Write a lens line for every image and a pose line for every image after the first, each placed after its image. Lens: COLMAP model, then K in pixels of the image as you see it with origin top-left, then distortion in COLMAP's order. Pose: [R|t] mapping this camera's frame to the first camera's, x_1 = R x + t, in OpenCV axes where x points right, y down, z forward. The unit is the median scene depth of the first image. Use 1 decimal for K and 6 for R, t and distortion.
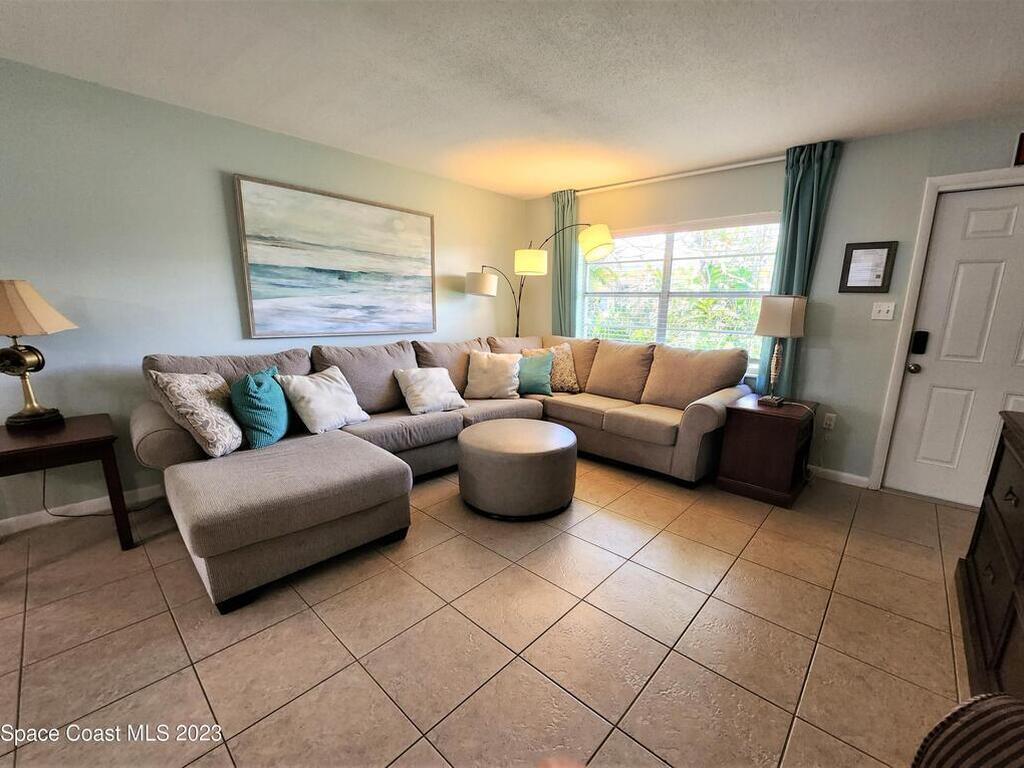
lens RADIAL K [[418.7, 0, 551.0], [0, 418.7, 398.3], [0, 0, 1]] dist [-0.012107, -0.000456]
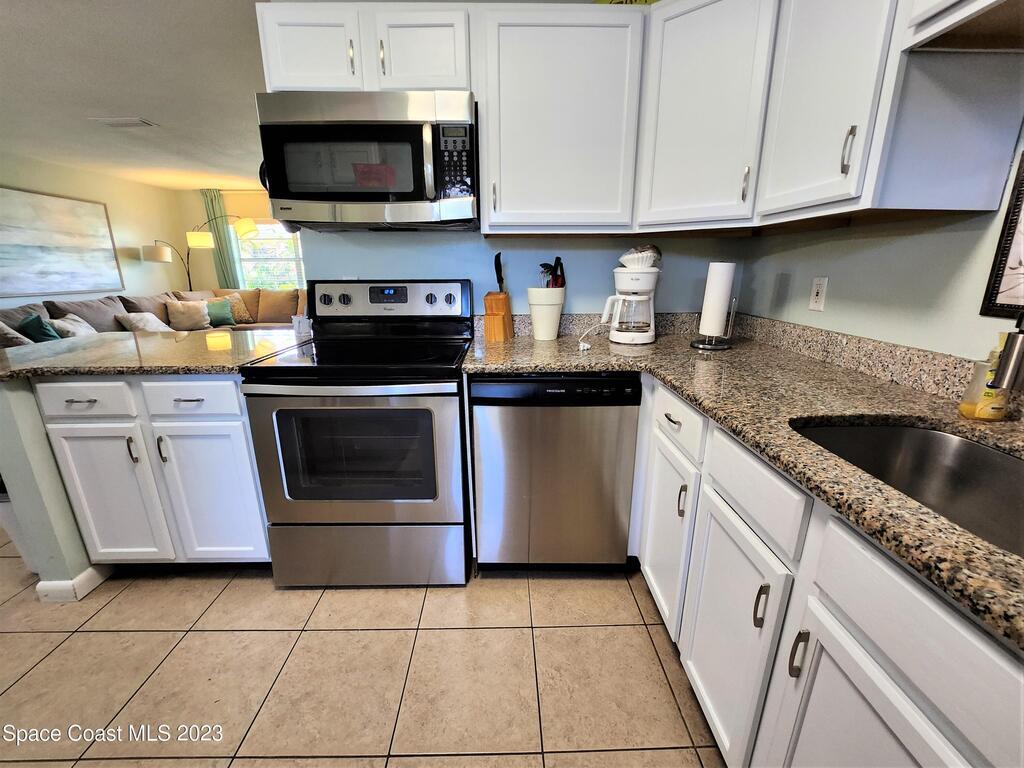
lens RADIAL K [[418.7, 0, 511.8], [0, 418.7, 388.2], [0, 0, 1]] dist [-0.012107, -0.000456]
pose [[0.750399, -0.197483, 0.630795, -0.249525], [0.149787, 0.980304, 0.128715, 0.176446], [-0.643790, -0.002103, 0.765200, -0.872370]]
